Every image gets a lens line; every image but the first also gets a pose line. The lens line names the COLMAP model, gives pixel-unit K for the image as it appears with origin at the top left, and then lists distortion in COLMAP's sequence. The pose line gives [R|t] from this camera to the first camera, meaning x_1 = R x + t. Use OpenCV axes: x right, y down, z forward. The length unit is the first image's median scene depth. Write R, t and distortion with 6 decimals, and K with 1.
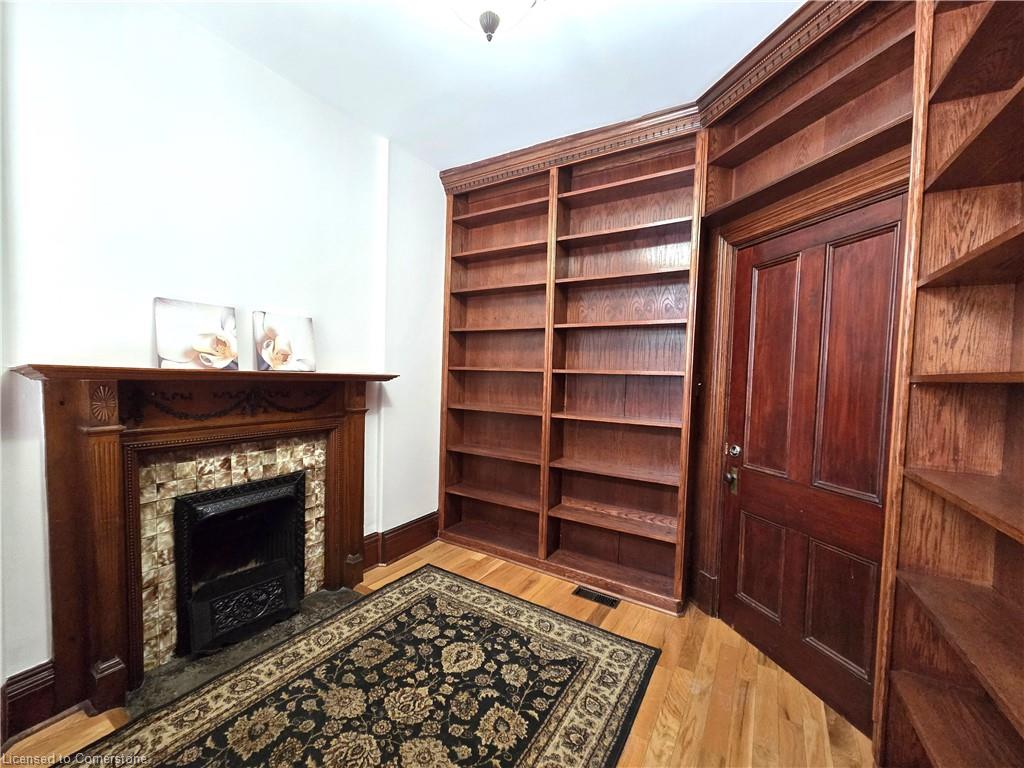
lens RADIAL K [[421.7, 0, 507.9], [0, 421.7, 395.5], [0, 0, 1]] dist [-0.002959, 0.004310]
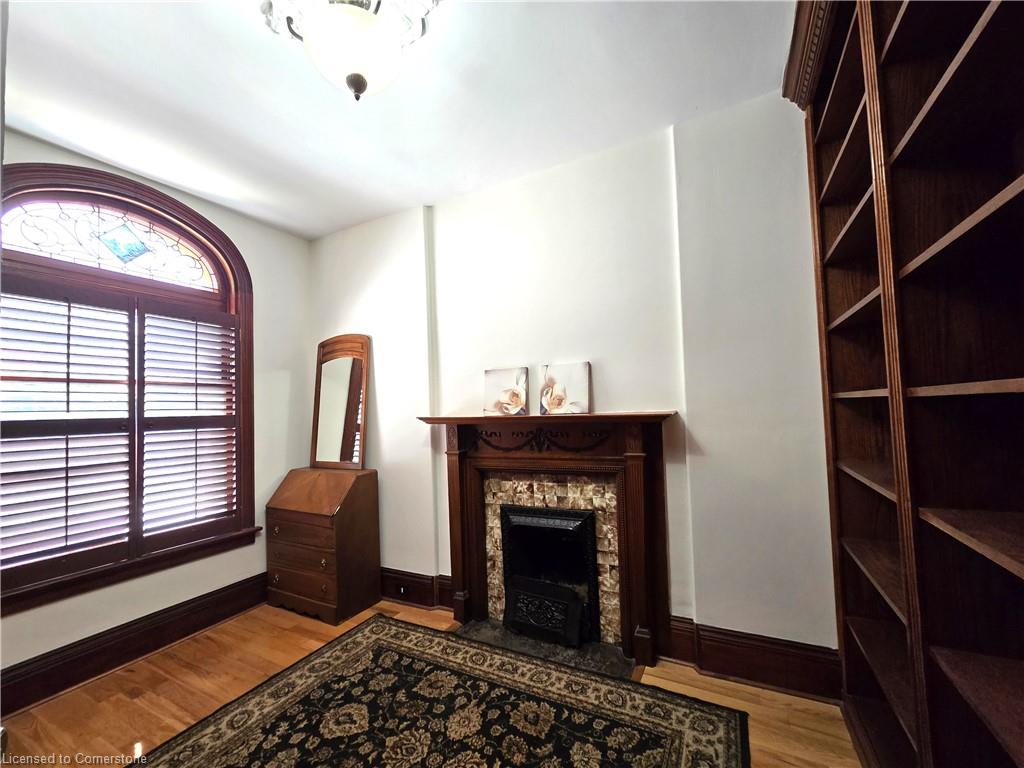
lens RADIAL K [[421.7, 0, 507.9], [0, 421.7, 395.5], [0, 0, 1]] dist [-0.002959, 0.004310]
pose [[0.067335, -0.064627, -0.995635, 0.600123], [-0.015244, 0.997717, -0.065793, -0.032479], [0.997614, 0.019608, 0.066196, 0.814533]]
